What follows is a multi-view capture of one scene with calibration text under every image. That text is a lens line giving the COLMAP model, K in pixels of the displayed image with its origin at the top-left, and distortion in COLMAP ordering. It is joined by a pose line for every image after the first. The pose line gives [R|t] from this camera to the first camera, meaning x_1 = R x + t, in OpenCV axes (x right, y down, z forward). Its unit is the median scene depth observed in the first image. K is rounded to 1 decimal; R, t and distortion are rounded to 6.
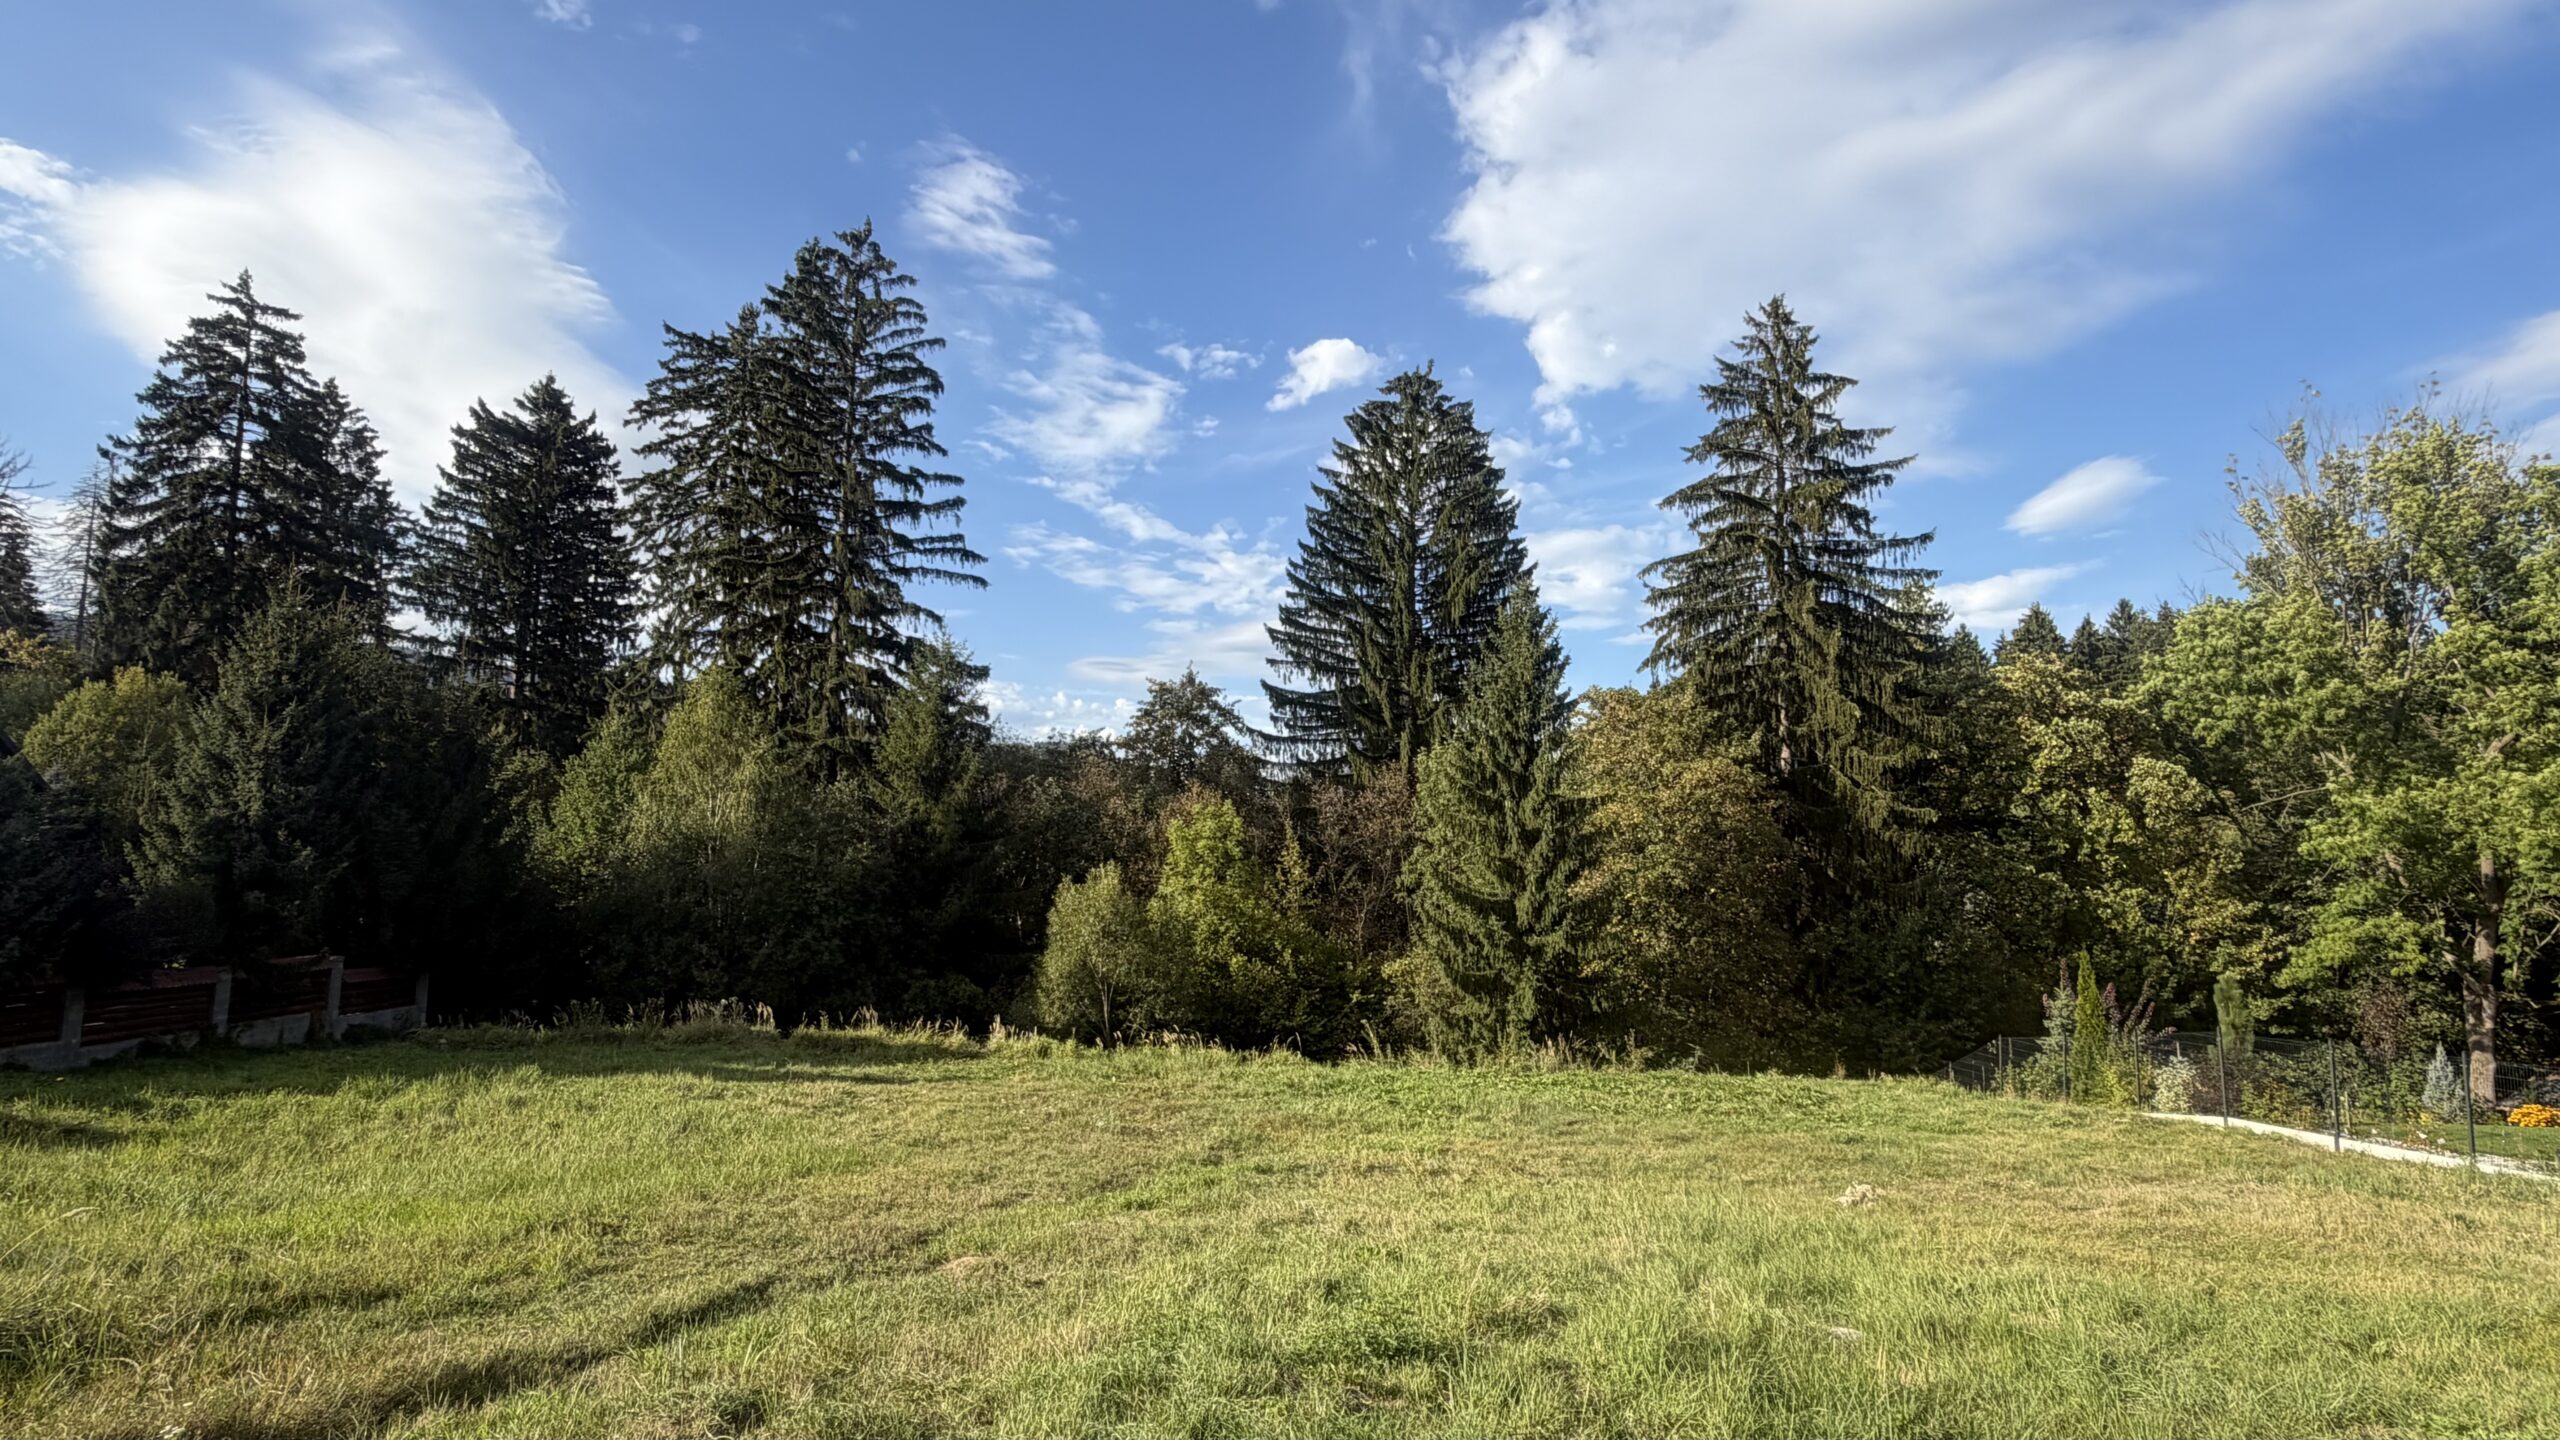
lens RADIAL K [[1378.6, 0, 1286.0], [0, 1378.6, 723.0], [0, 0, 1]] dist [0.002963, 0.000494]
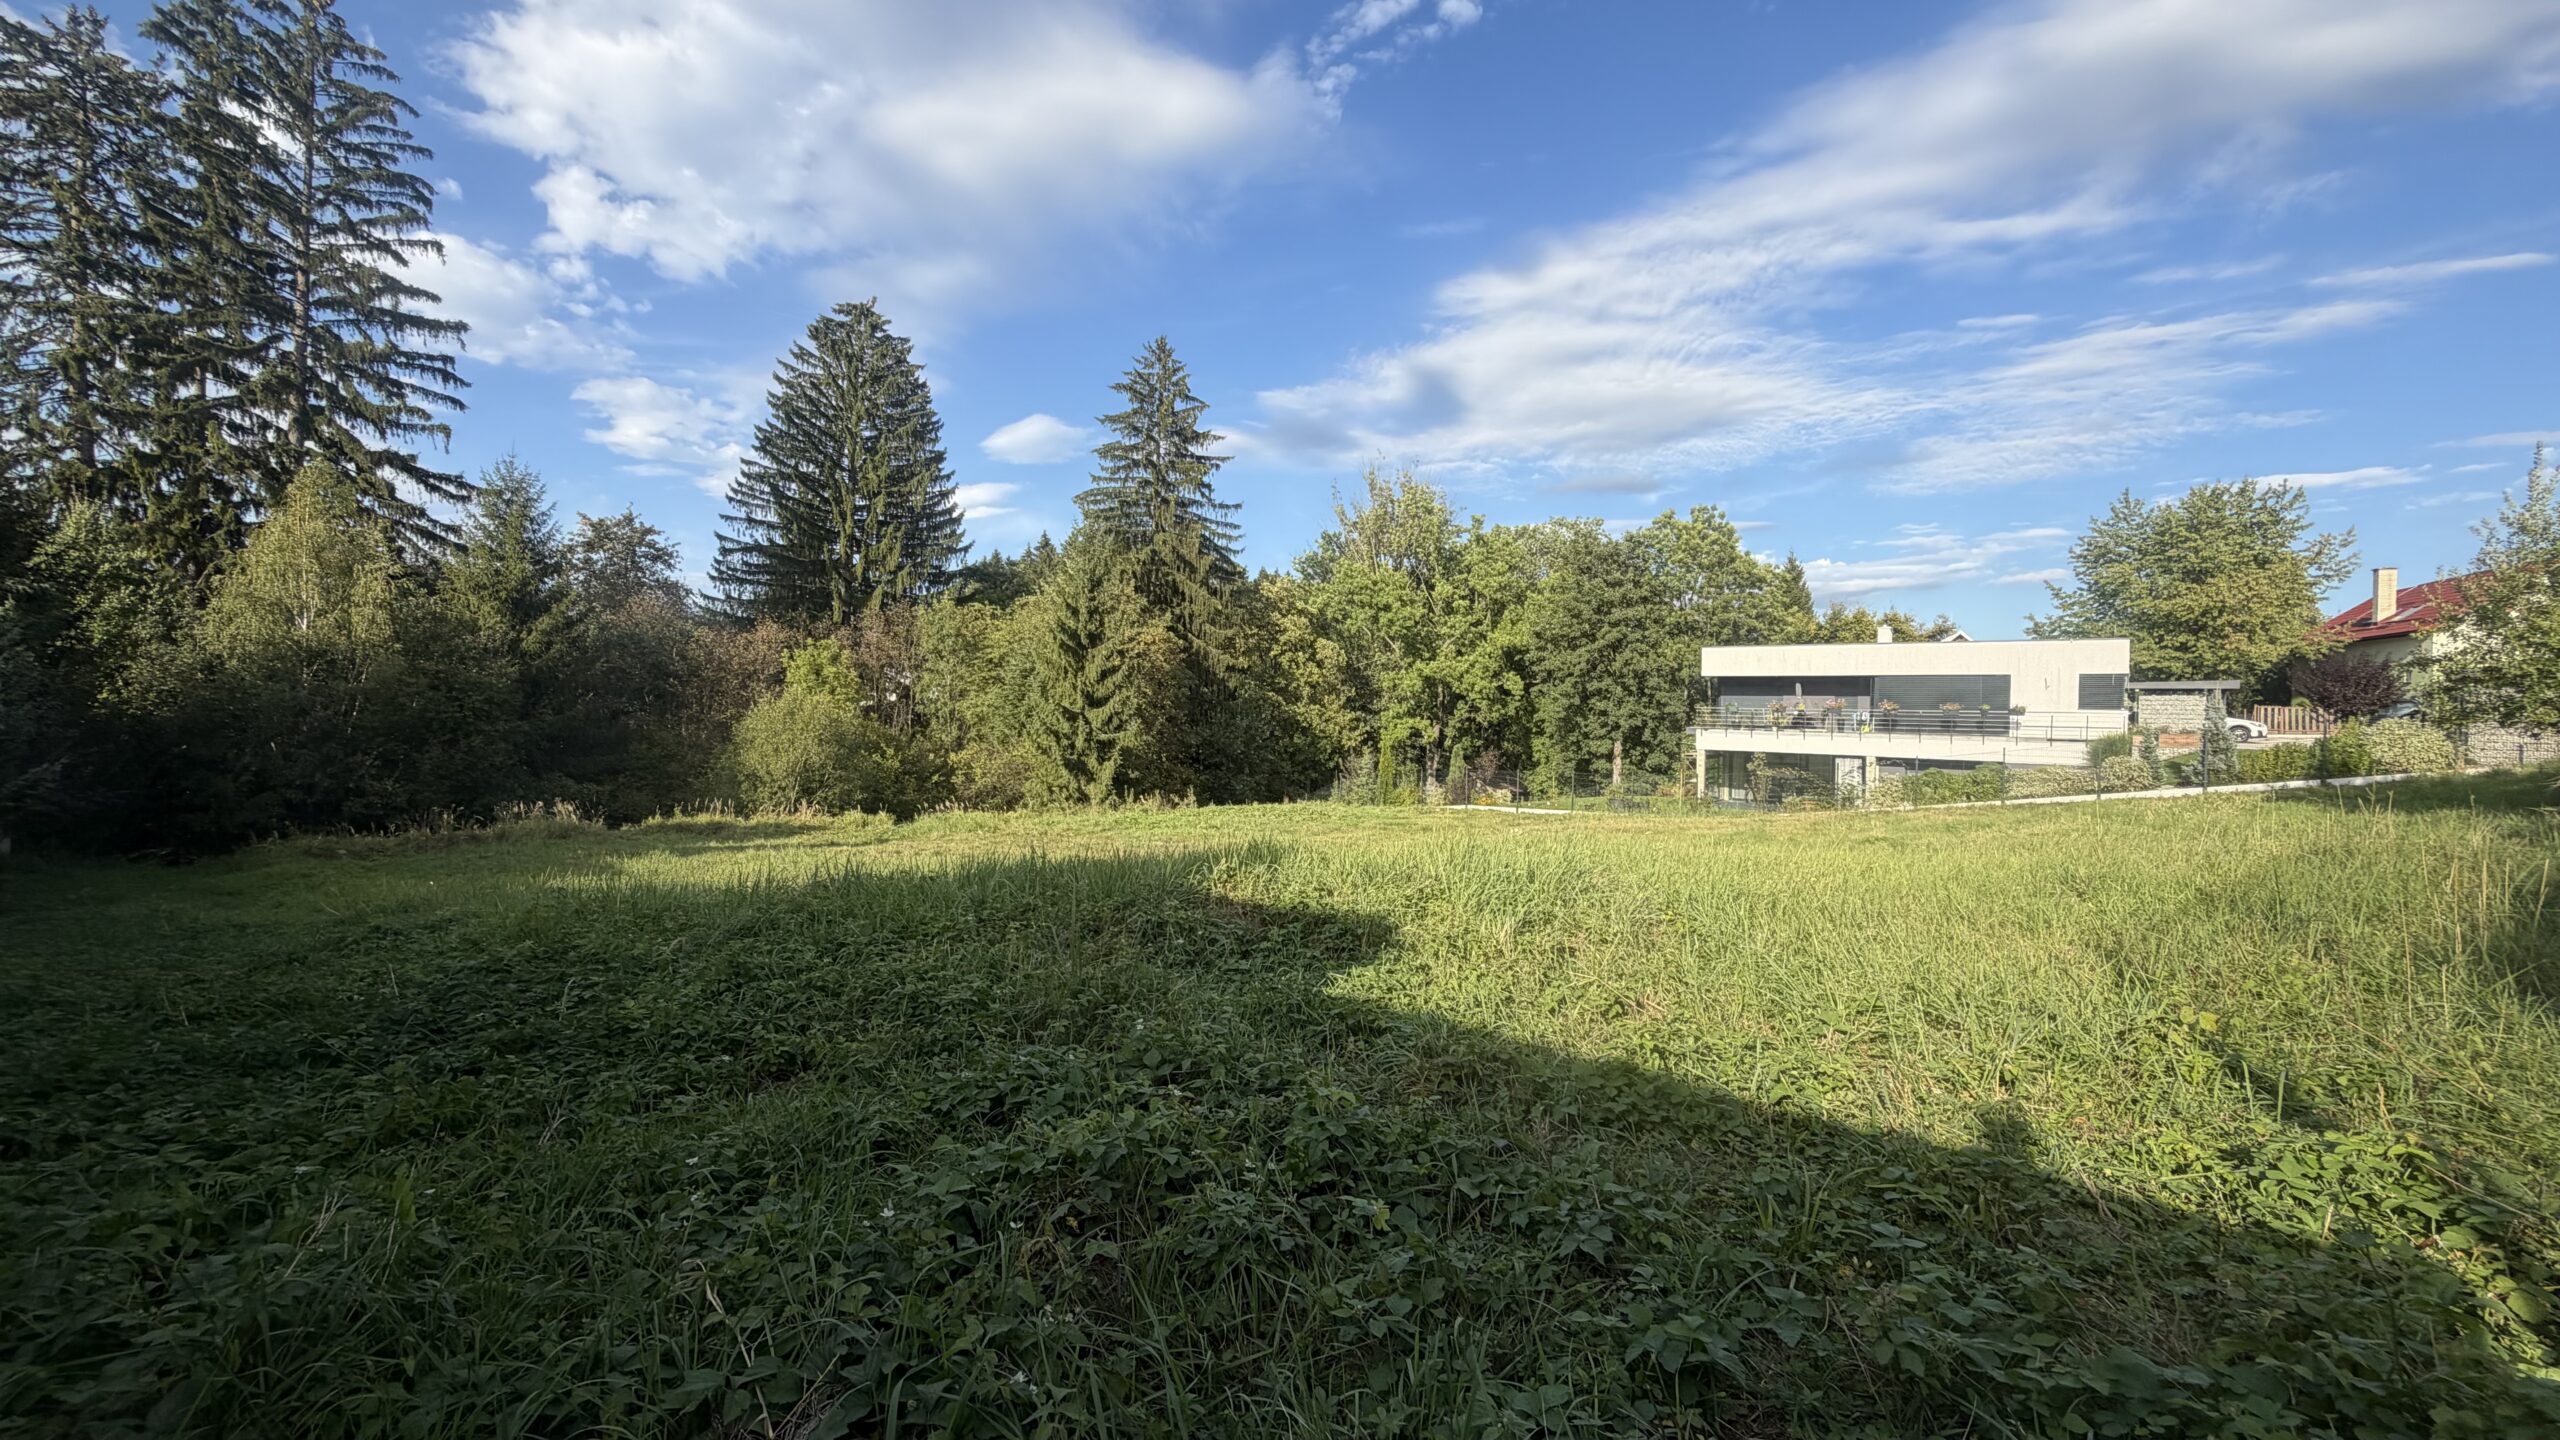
lens RADIAL K [[1023.2, 0, 1284.0], [0, 1023.2, 724.6], [0, 0, 1]] dist [-0.001085, -0.000395]
pose [[0.720892, -0.010270, 0.692971, -0.422463], [-0.090737, 0.989885, 0.109063, -0.006711], [-0.687082, -0.141501, 0.712668, -0.006939]]
